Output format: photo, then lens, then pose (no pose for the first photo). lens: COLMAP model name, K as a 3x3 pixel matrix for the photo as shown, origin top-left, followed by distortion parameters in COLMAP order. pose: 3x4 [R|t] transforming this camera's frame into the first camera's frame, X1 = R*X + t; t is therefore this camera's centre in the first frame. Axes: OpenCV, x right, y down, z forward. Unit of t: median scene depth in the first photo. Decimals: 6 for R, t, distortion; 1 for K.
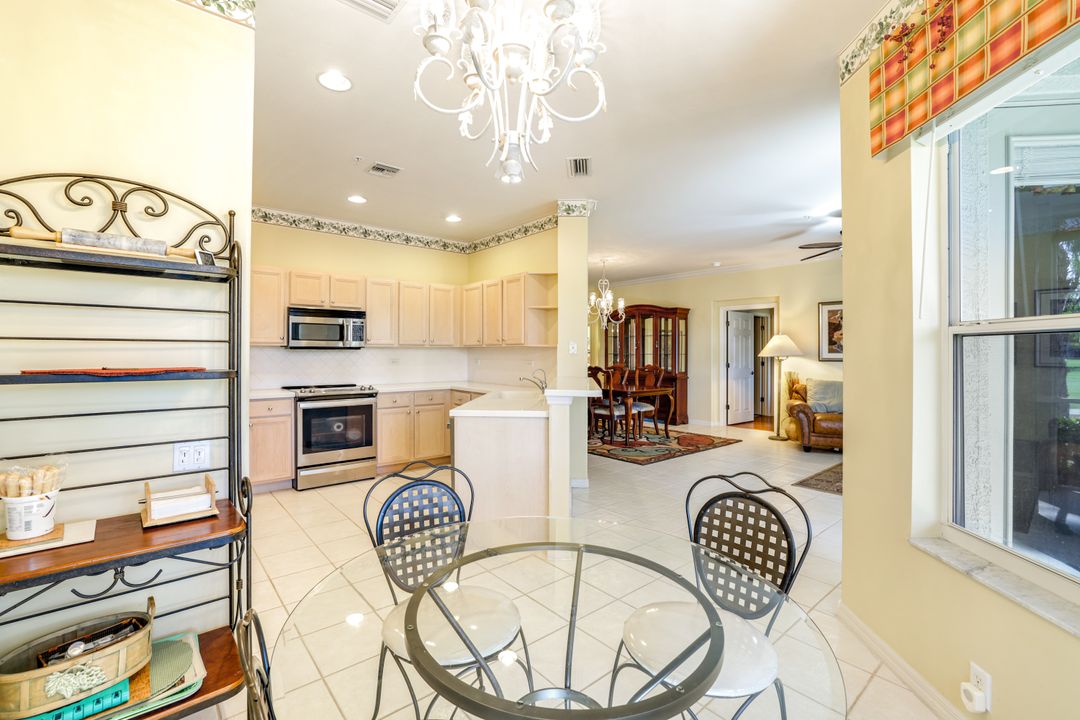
lens RADIAL K [[471.4, 0, 520.1], [0, 471.4, 348.3], [0, 0, 1]] dist [-0.035133, 0.009951]
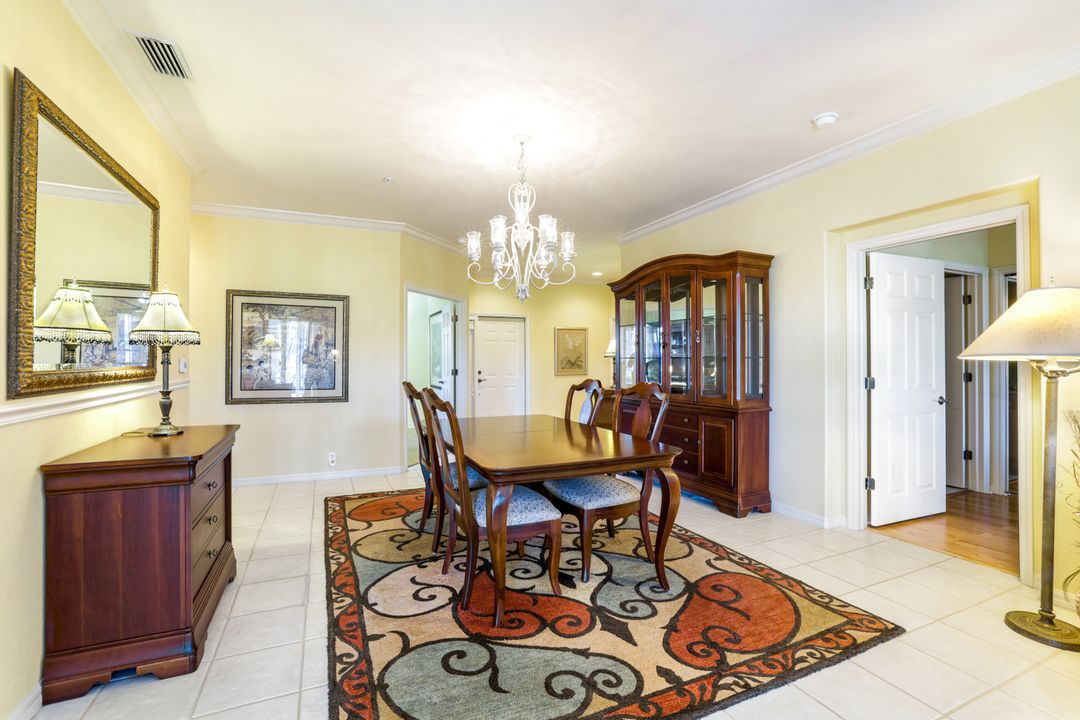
lens RADIAL K [[471.4, 0, 529.3], [0, 471.4, 353.8], [0, 0, 1]] dist [-0.035133, 0.009951]
pose [[0.963827, -0.006428, -0.266452, 0.432298], [0.006042, 0.999979, -0.002271, 0.015505], [0.266461, 0.000579, 0.963845, 0.863438]]
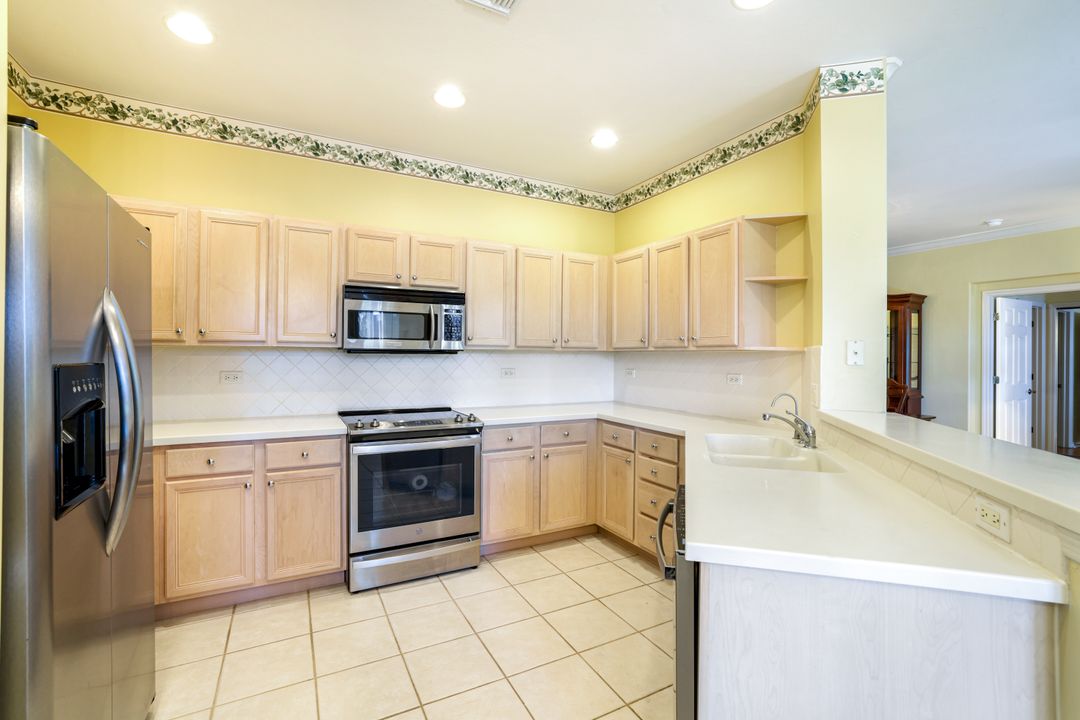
lens RADIAL K [[471.4, 0, 531.6], [0, 471.4, 354.1], [0, 0, 1]] dist [-0.035133, 0.009951]
pose [[0.979775, 0.005534, -0.200024, -0.112069], [-0.004517, 0.999974, 0.005540, -0.001176], [0.200050, -0.004524, 0.979775, 0.387815]]
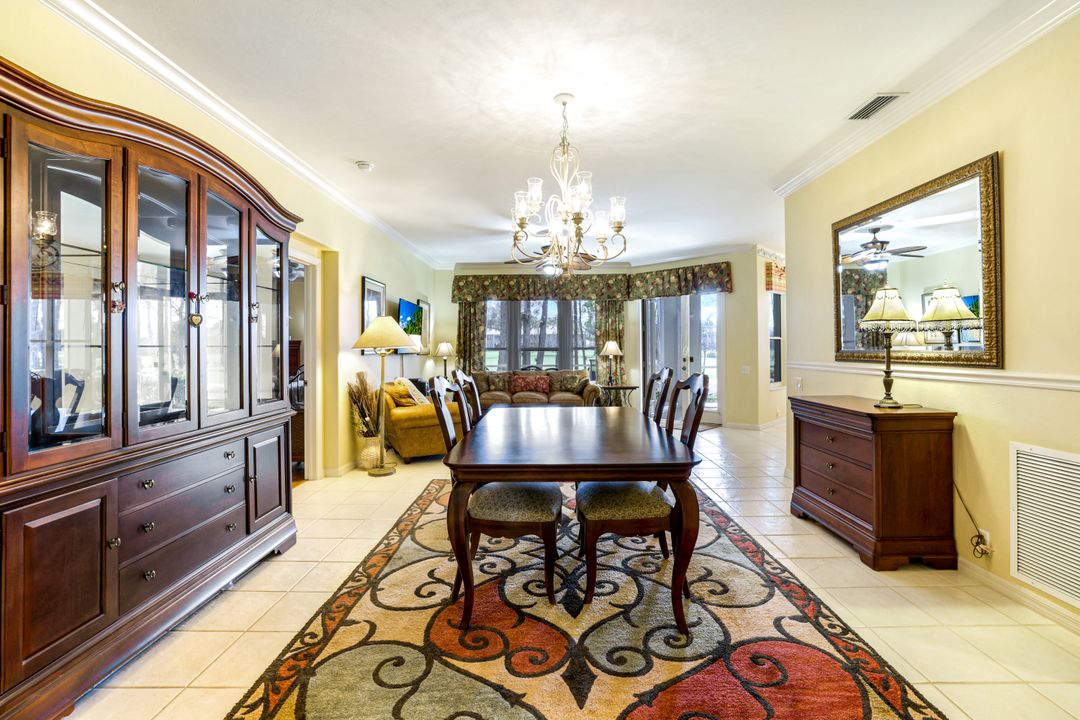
lens RADIAL K [[471.4, 0, 550.7], [0, 471.4, 348.3], [0, 0, 1]] dist [-0.035133, 0.009951]
pose [[-0.773997, -0.000393, 0.633189, -0.078365], [-0.001712, 0.999997, -0.001472, 0.023003], [-0.633186, -0.002224, -0.773996, 1.898412]]
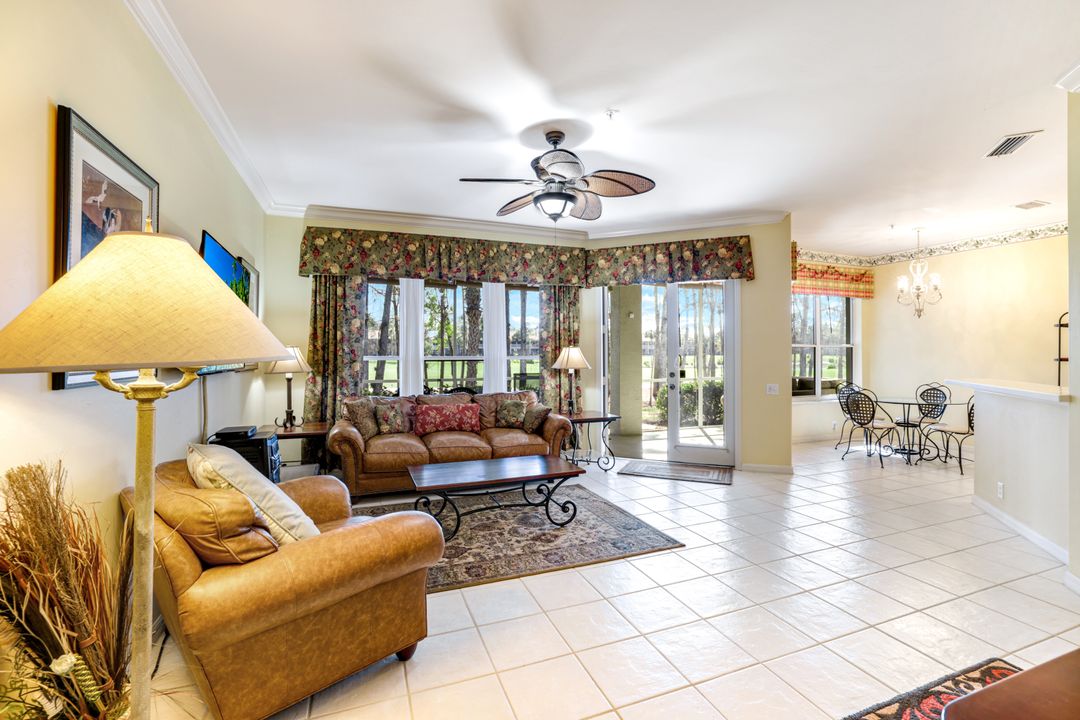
lens RADIAL K [[467.7, 0, 531.4], [0, 467.7, 350.3], [0, 0, 1]] dist [-0.030030, 0.009212]
pose [[-0.943745, -0.001449, 0.330671, 0.515930], [-0.005691, 0.999913, -0.011861, 0.015791], [-0.330625, -0.013076, -0.943672, 1.539292]]
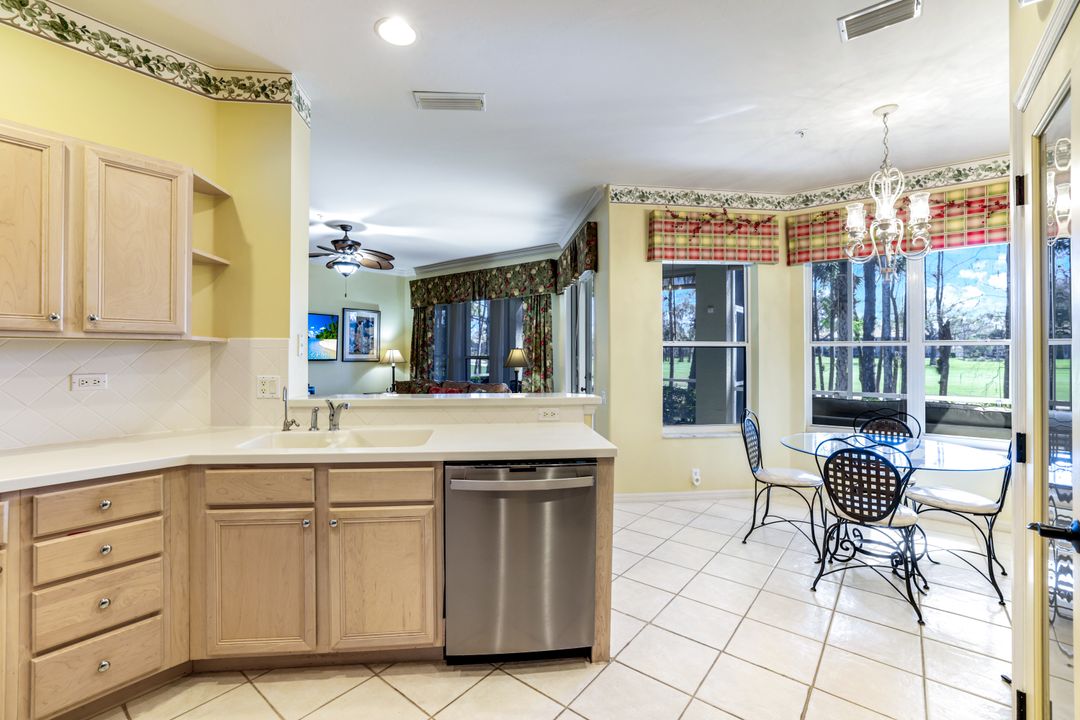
lens RADIAL K [[471.4, 0, 528.4], [0, 471.4, 353.9], [0, 0, 1]] dist [-0.035133, 0.009951]
pose [[-0.191113, -0.007388, 0.981540, -0.442071], [-0.011650, 0.999918, 0.005257, 0.002771], [-0.981499, -0.010430, -0.191183, 0.740712]]
